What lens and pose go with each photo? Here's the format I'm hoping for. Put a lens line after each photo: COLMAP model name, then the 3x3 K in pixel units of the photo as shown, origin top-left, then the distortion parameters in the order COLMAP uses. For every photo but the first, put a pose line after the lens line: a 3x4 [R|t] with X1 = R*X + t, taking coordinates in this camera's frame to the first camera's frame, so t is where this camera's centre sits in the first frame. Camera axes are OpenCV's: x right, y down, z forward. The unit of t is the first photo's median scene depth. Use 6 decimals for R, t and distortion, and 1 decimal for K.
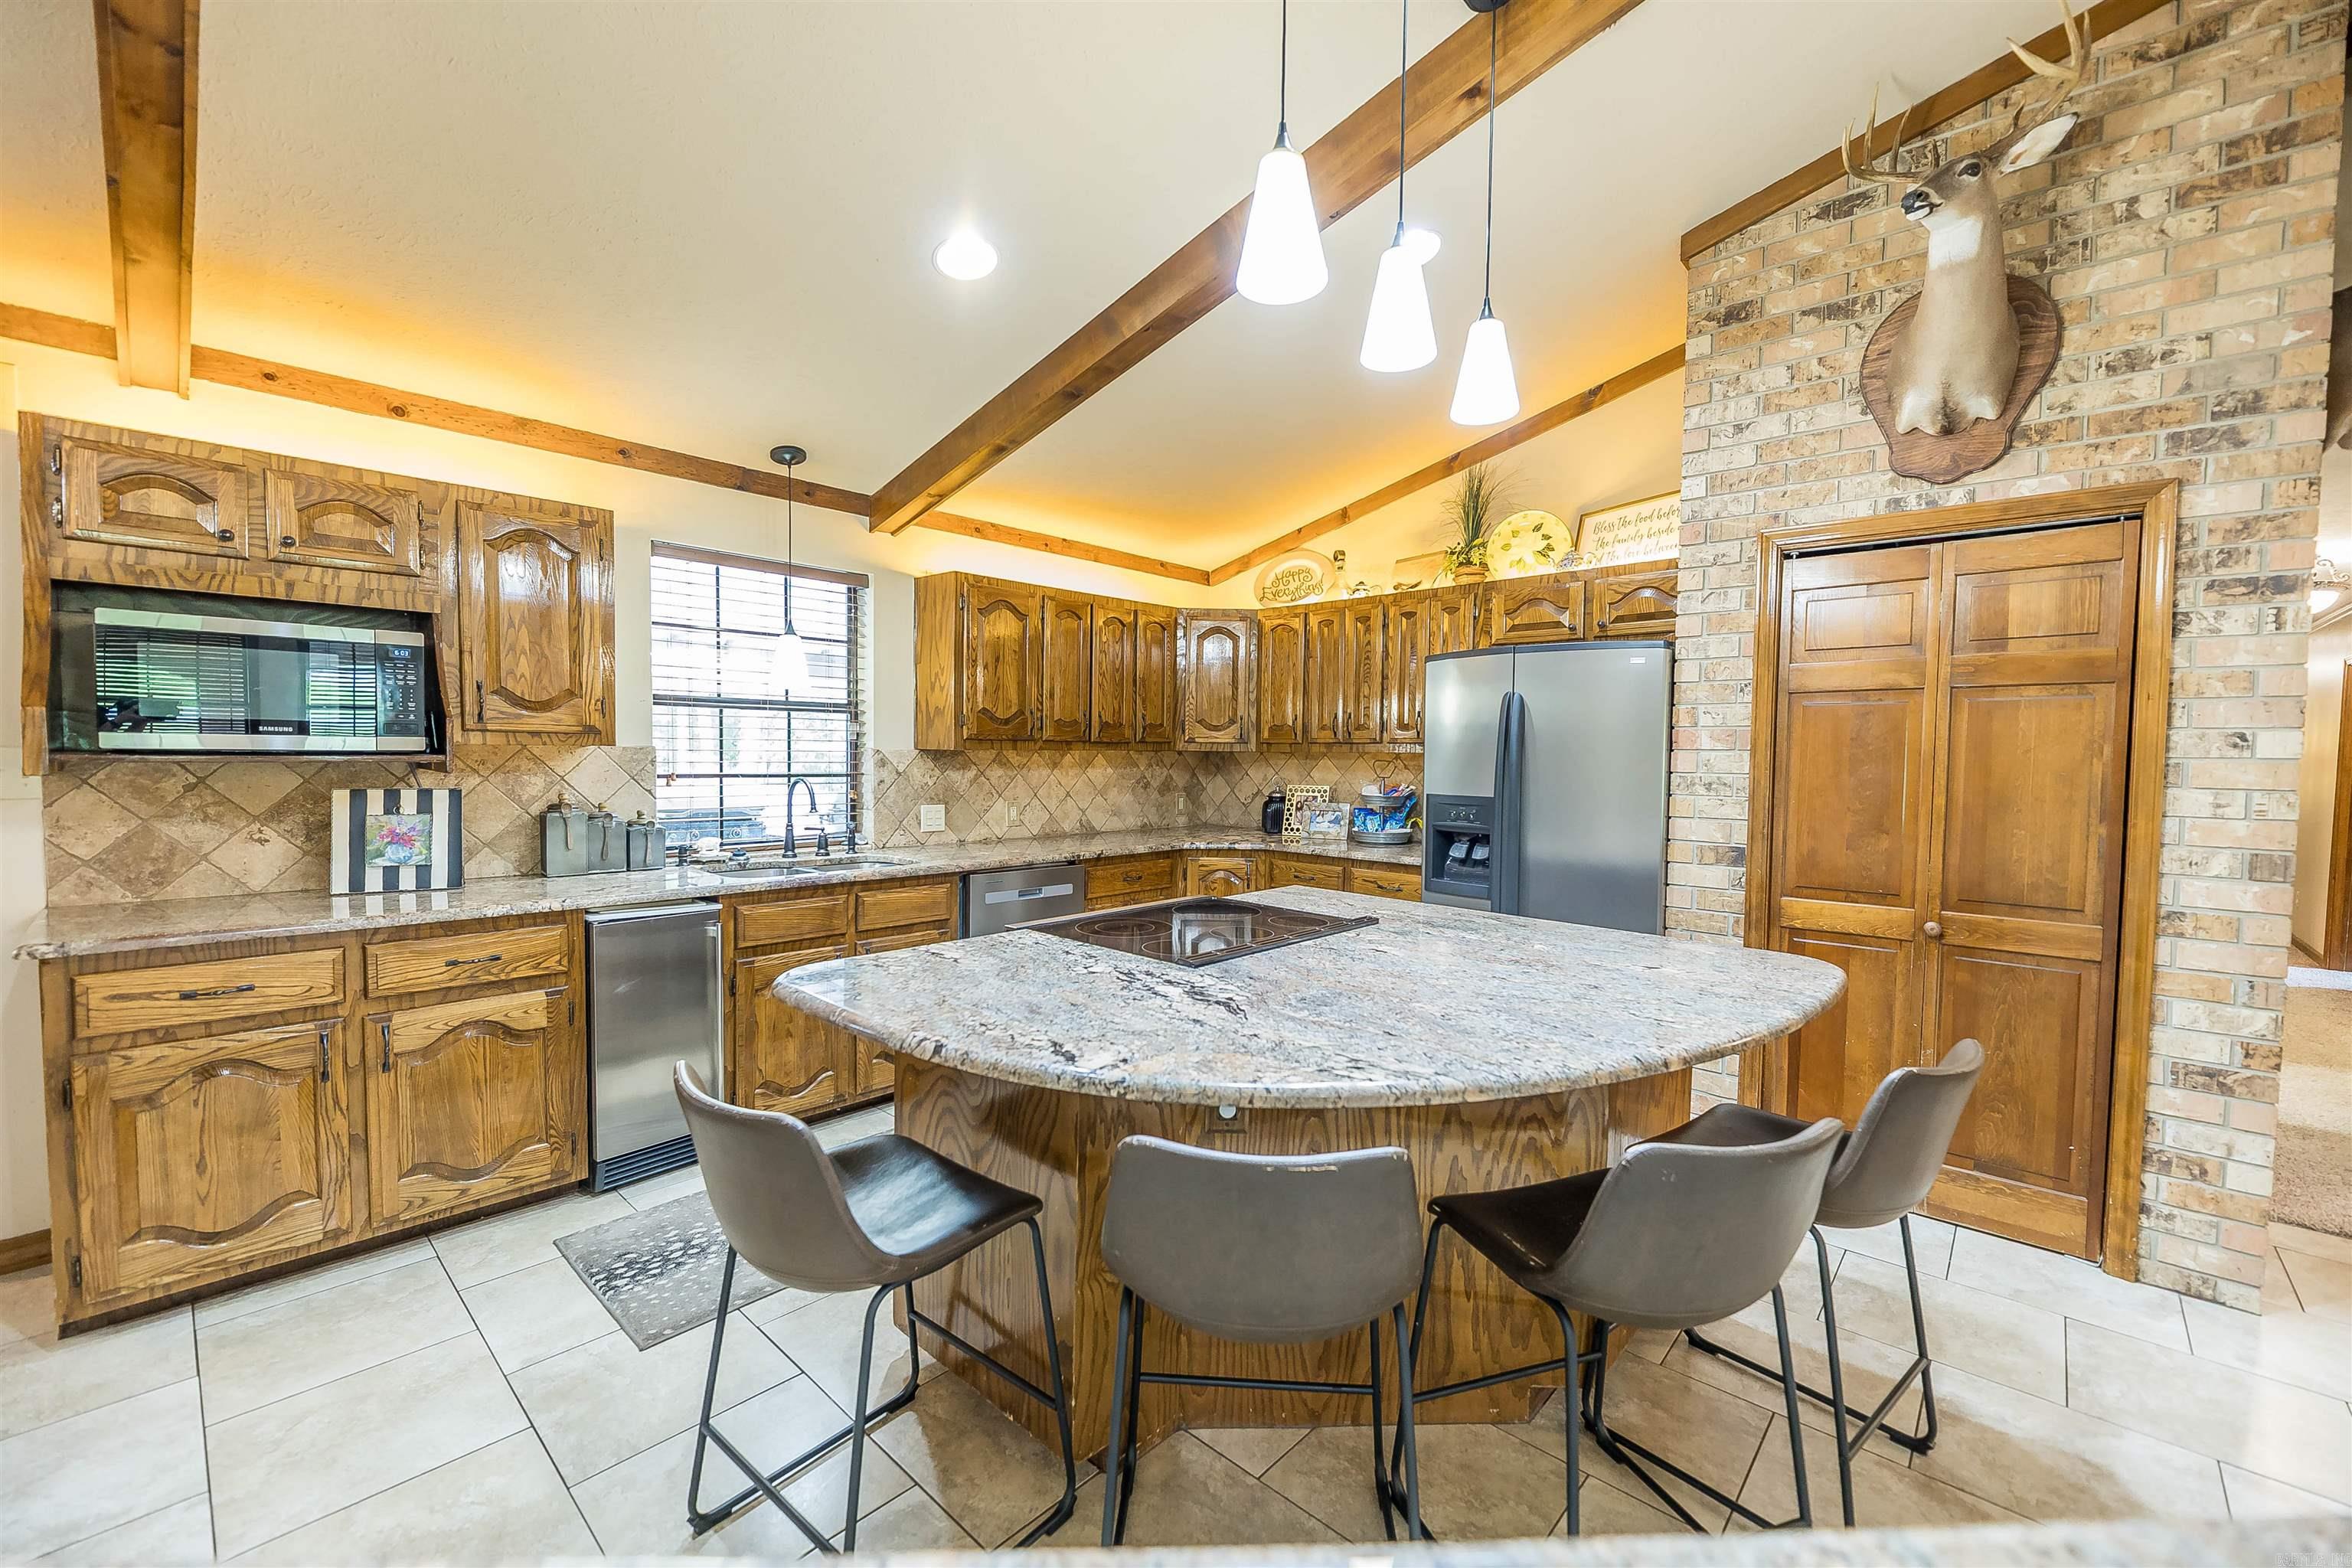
lens RADIAL K [[945.7, 0, 1168.6], [0, 945.7, 787.6], [0, 0, 1]] dist [-0.003853, -0.001139]
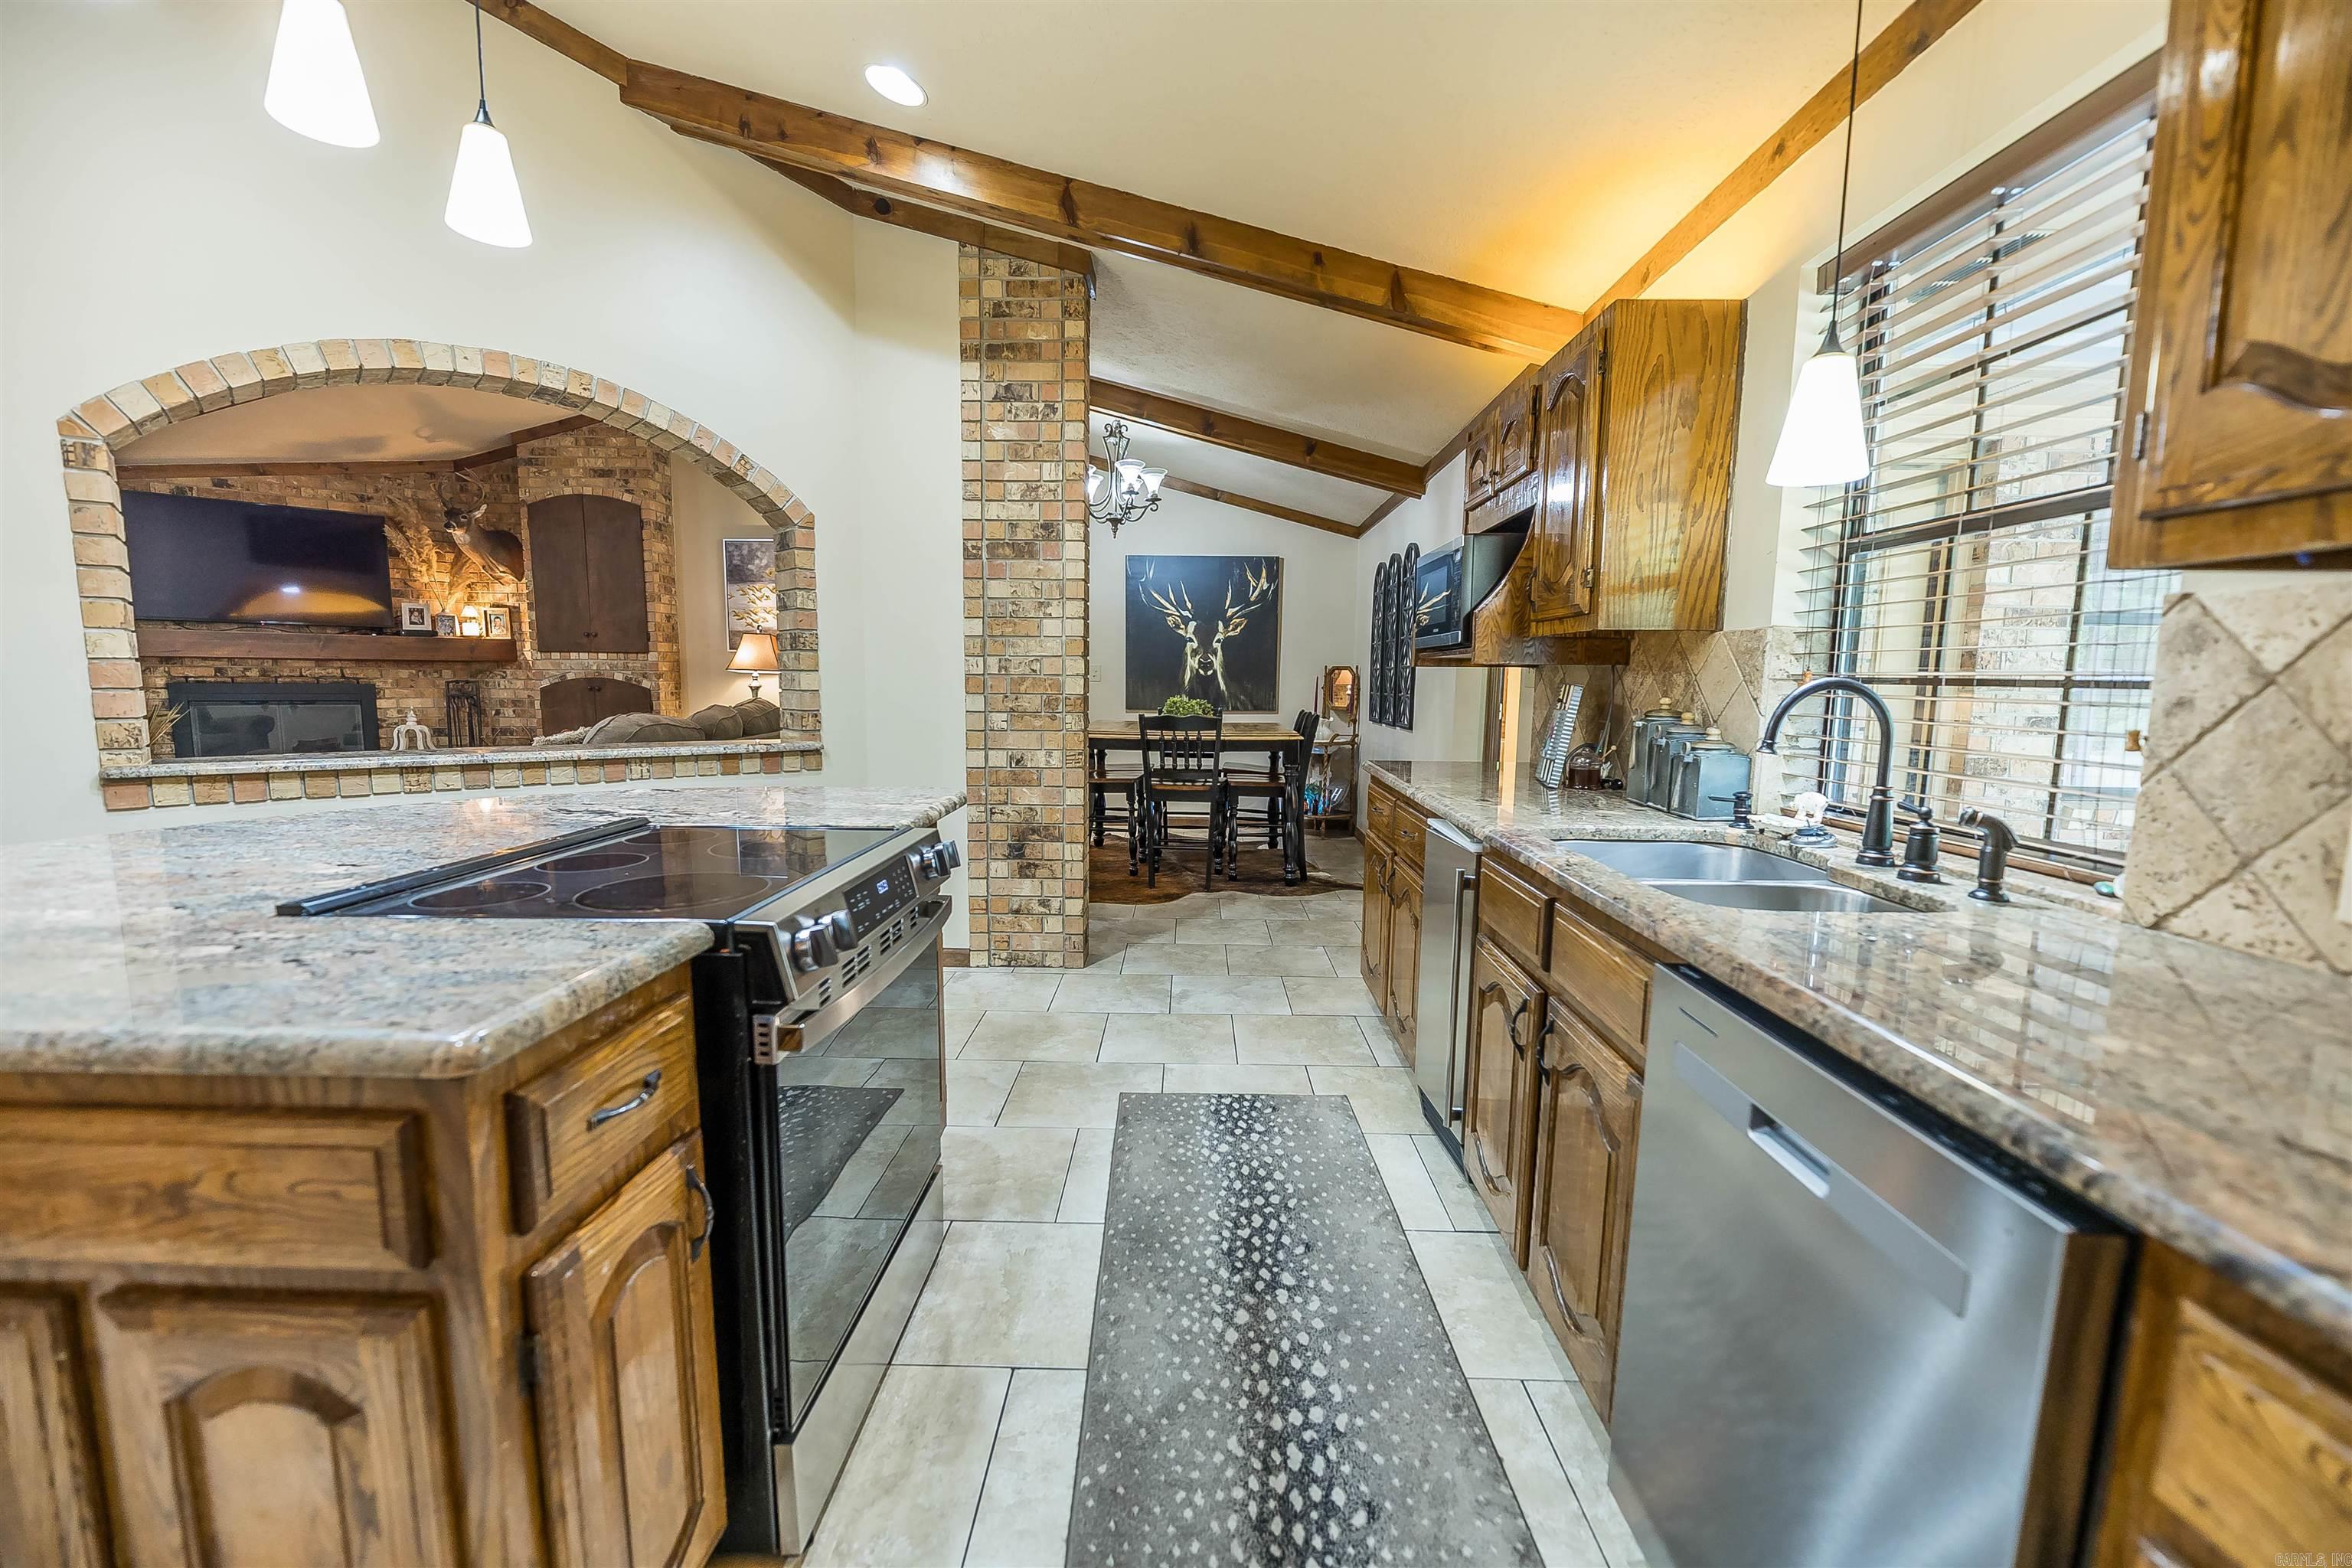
lens RADIAL K [[947.4, 0, 1173.7], [0, 947.4, 792.4], [0, 0, 1]] dist [-0.001661, -0.000999]
pose [[-0.747432, 0.056848, -0.661901, 0.175656], [-0.050379, 0.988613, 0.141797, -0.006906], [0.662425, 0.139330, -0.736057, 1.456652]]
